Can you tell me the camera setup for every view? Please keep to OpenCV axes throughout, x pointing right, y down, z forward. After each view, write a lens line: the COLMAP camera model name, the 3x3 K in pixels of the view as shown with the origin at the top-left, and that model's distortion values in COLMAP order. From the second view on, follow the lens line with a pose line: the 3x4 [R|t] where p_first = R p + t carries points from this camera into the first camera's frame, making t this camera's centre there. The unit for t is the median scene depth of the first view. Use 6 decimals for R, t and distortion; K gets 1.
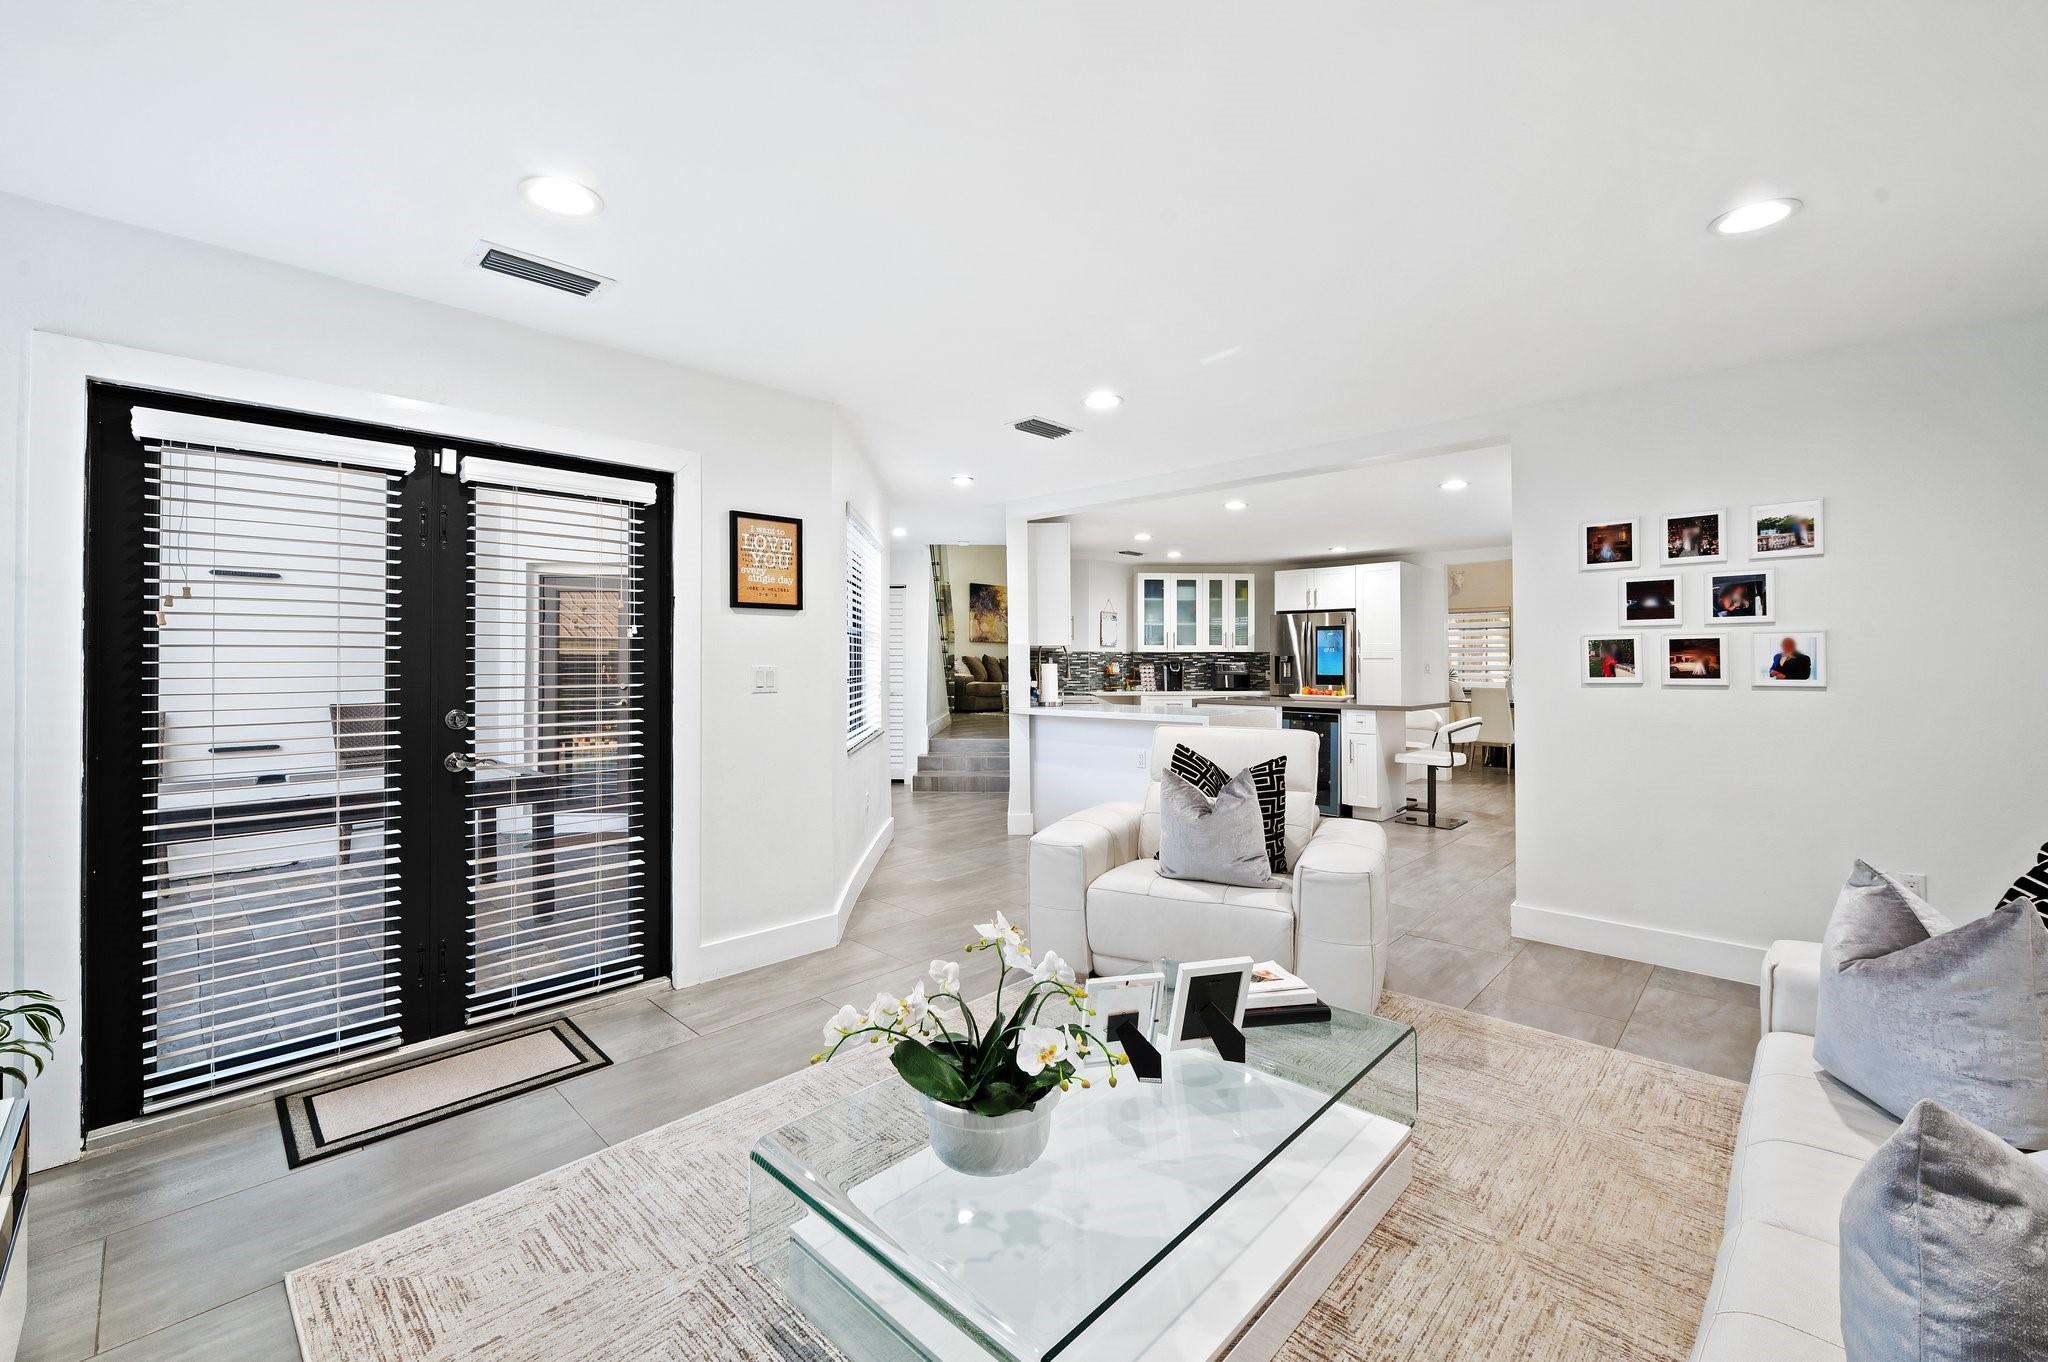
lens RADIAL K [[833.0, 0, 1033.1], [0, 833.0, 654.3], [0, 0, 1]] dist [-0.002196, -0.000081]
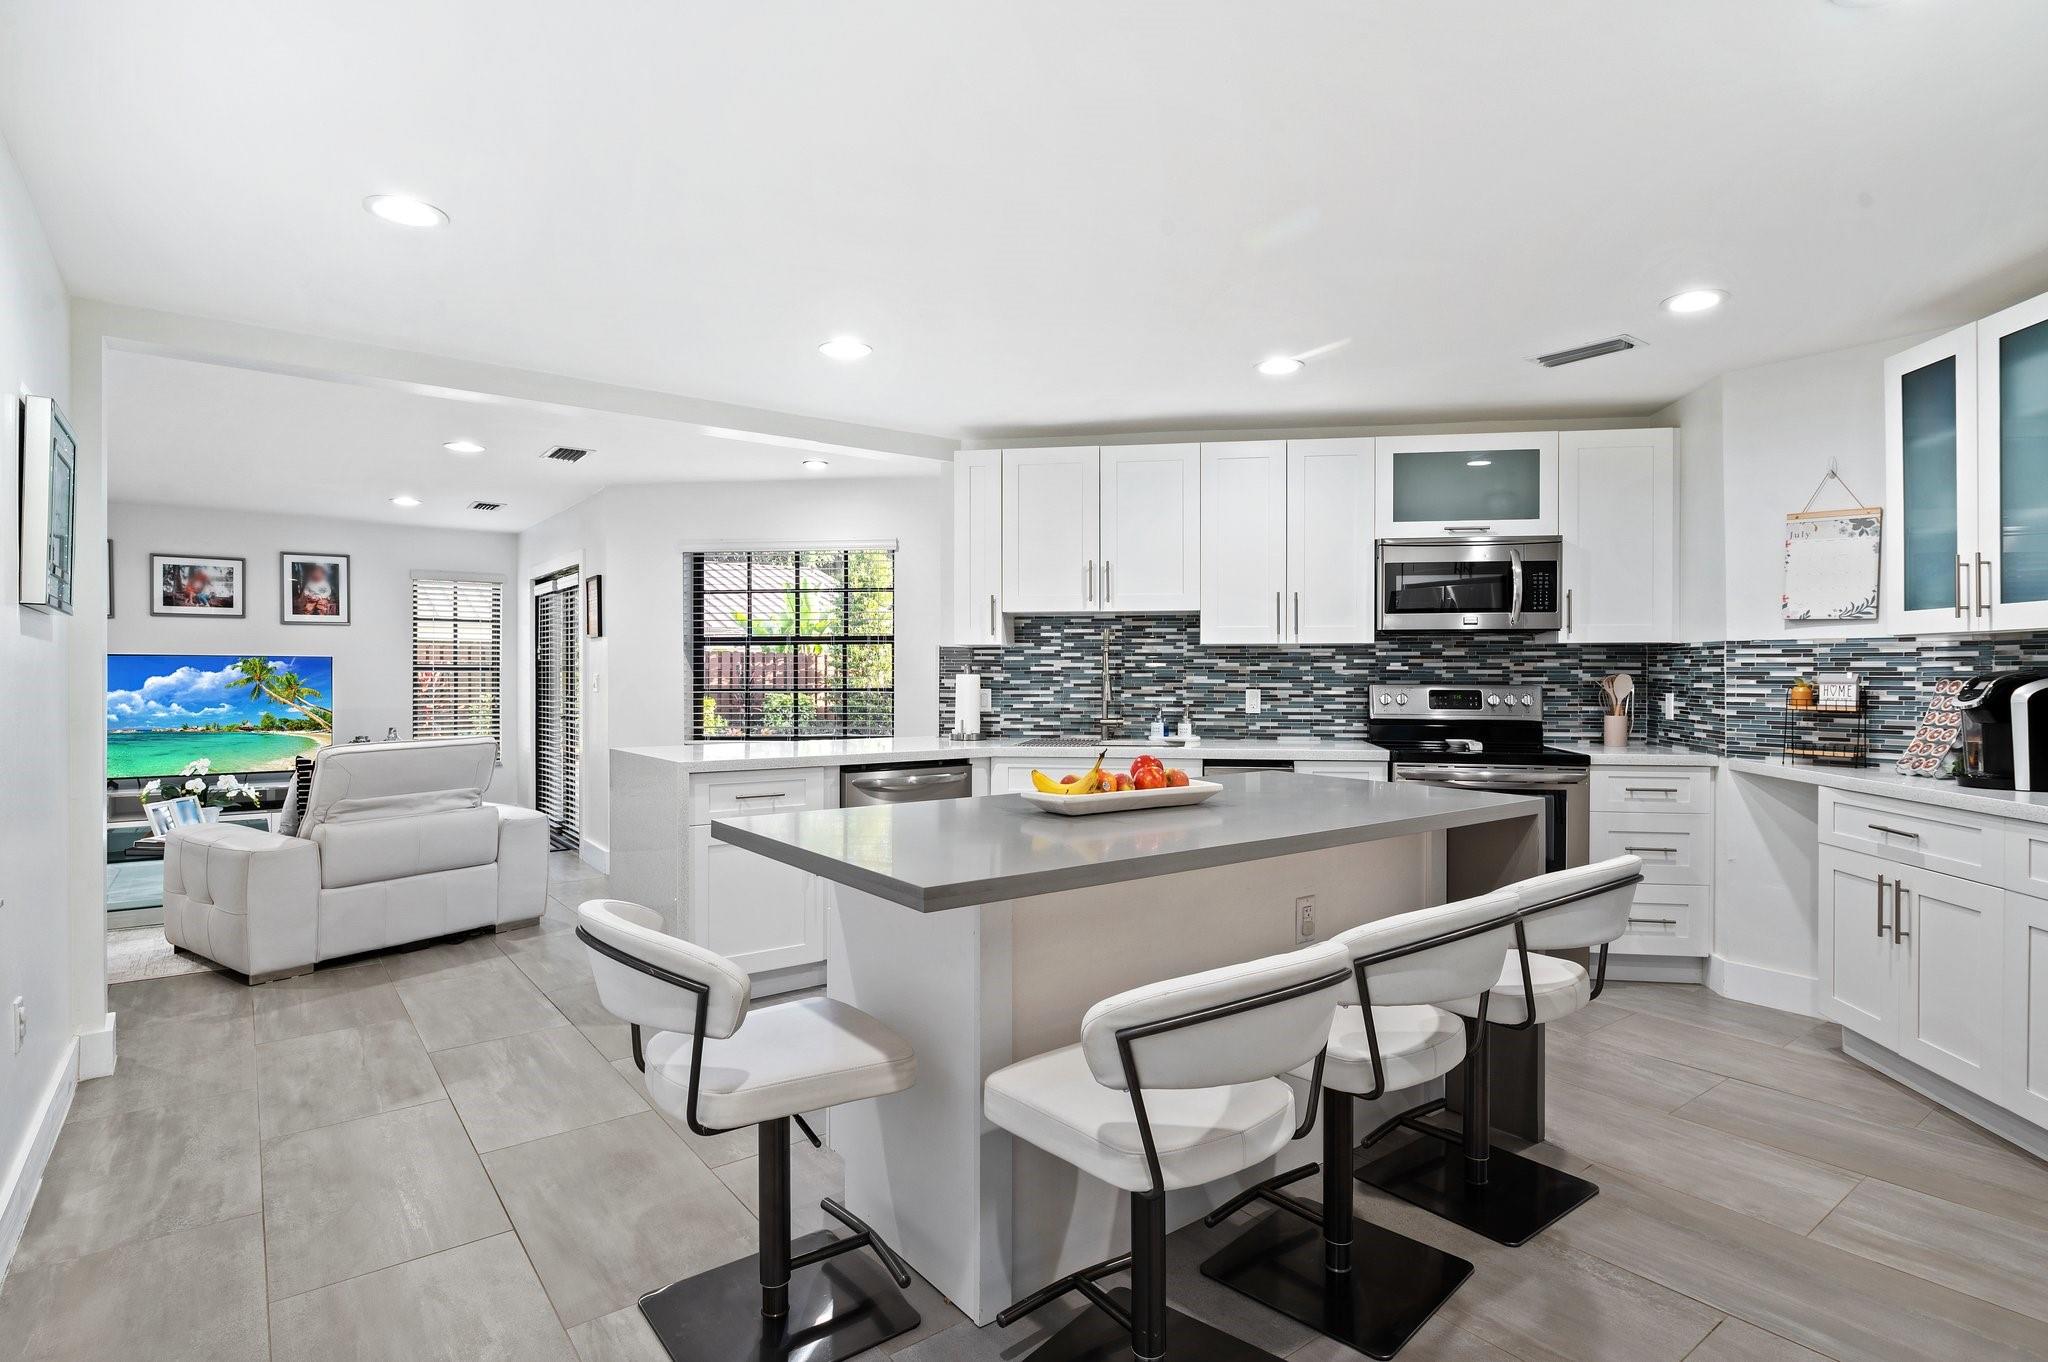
lens RADIAL K [[1035.5, 0, 1024.0], [0, 1035.5, 681.0], [0, 0, 1]] dist [-0.006404, -0.001740]
pose [[-0.163890, 0.009162, -0.986436, 0.544309], [0.008931, 0.999930, 0.007804, 0.007502], [0.986438, -0.007531, -0.163961, 0.797769]]
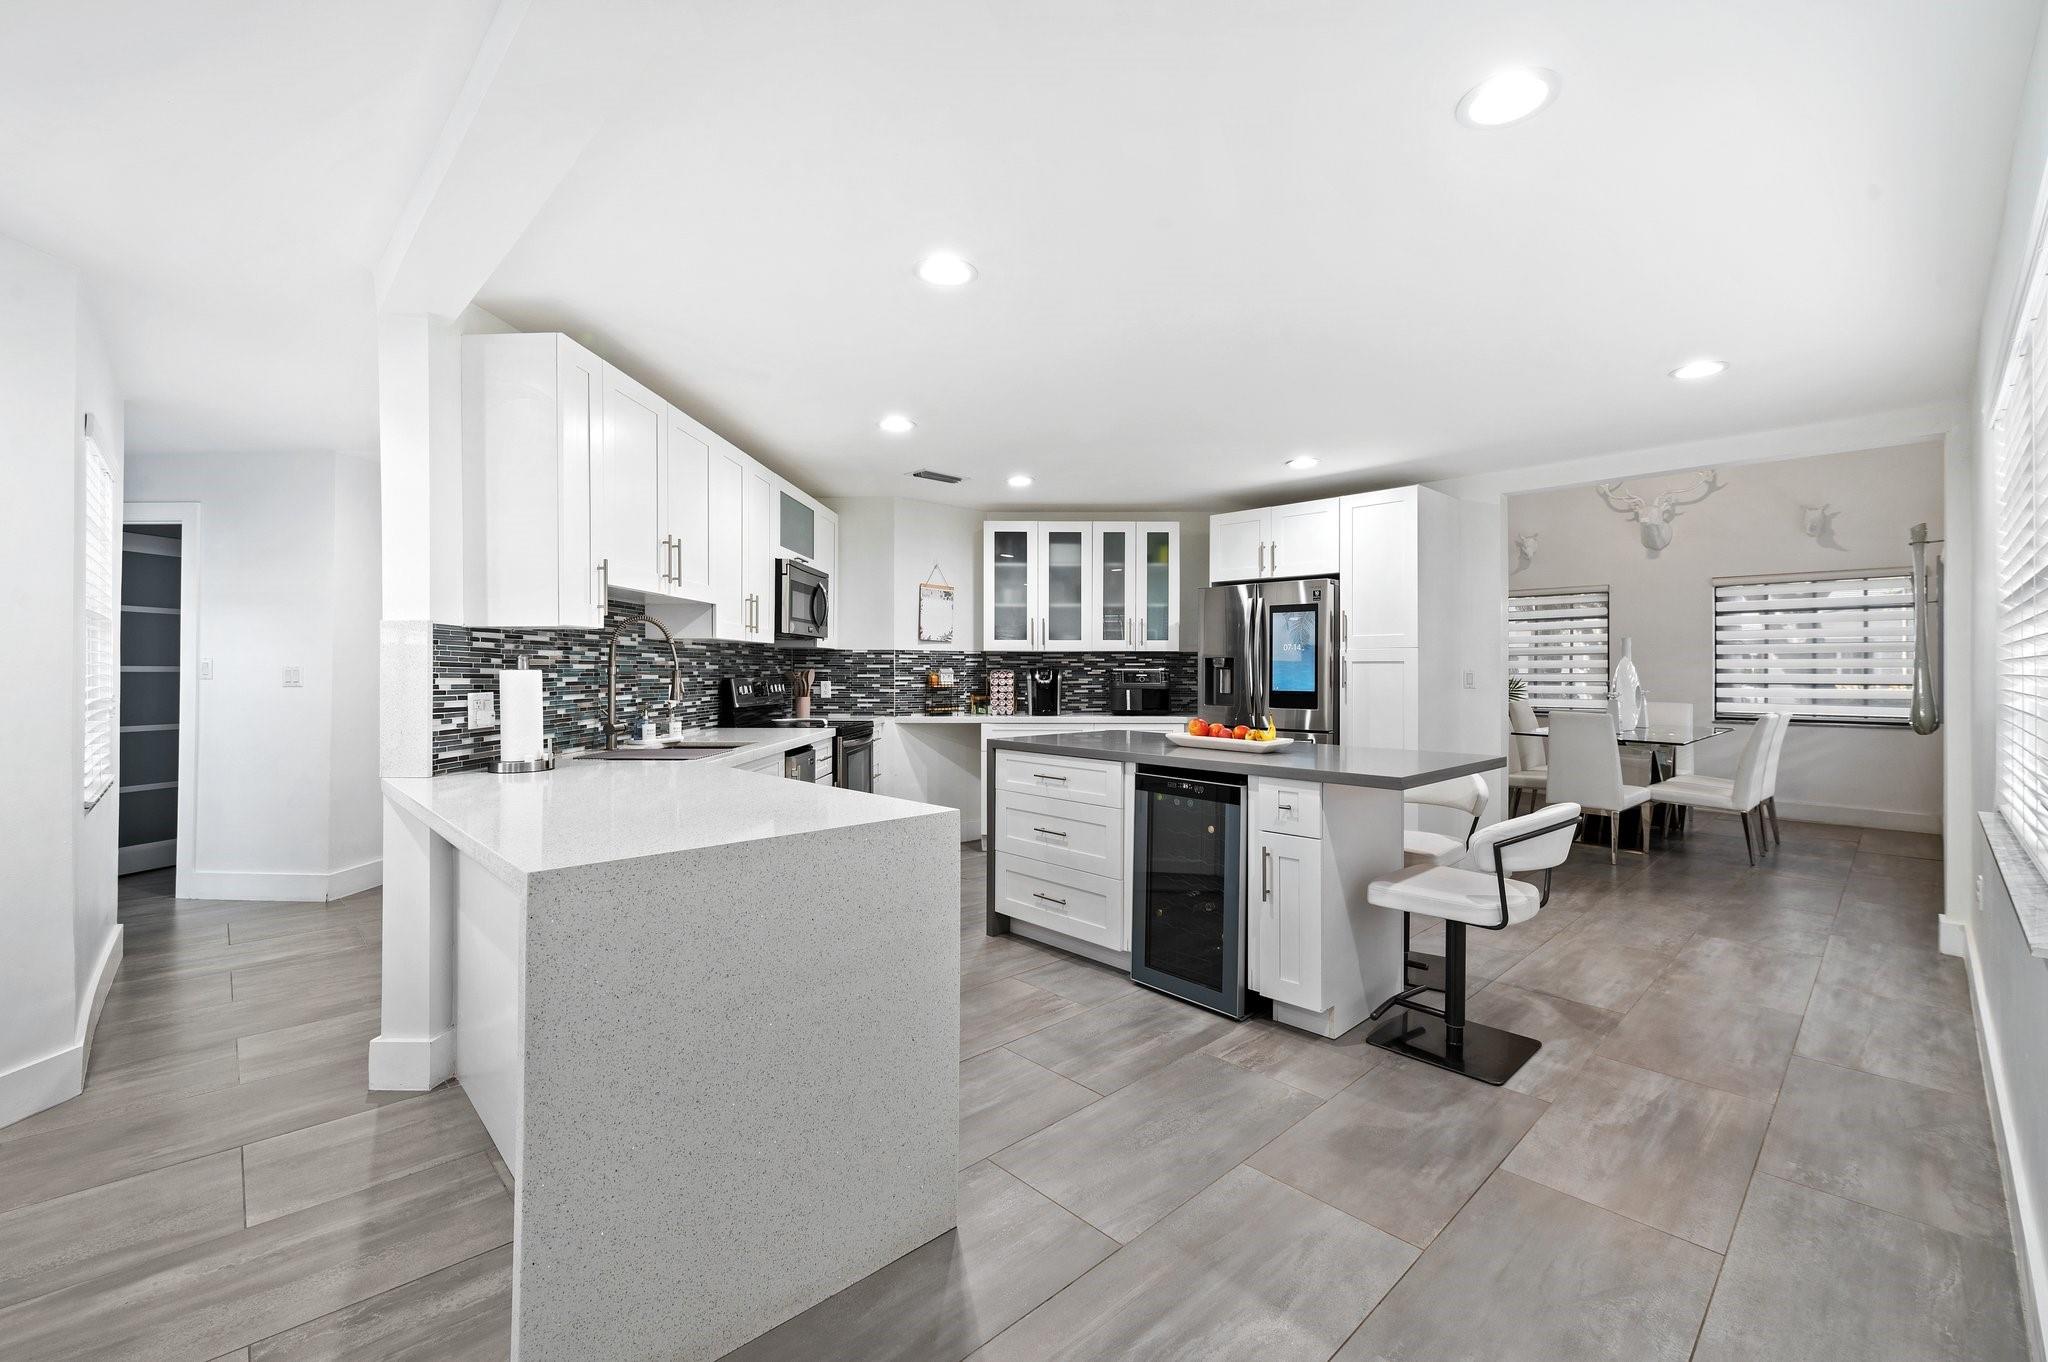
lens RADIAL K [[844.8, 0, 1031.1], [0, 844.8, 675.0], [0, 0, 1]] dist [-0.011596, 0.000049]
pose [[0.998168, 0.002548, -0.060446, 0.206317], [-0.001538, 0.999859, 0.016750, 0.004550], [0.060480, -0.016626, 0.998031, 0.401759]]
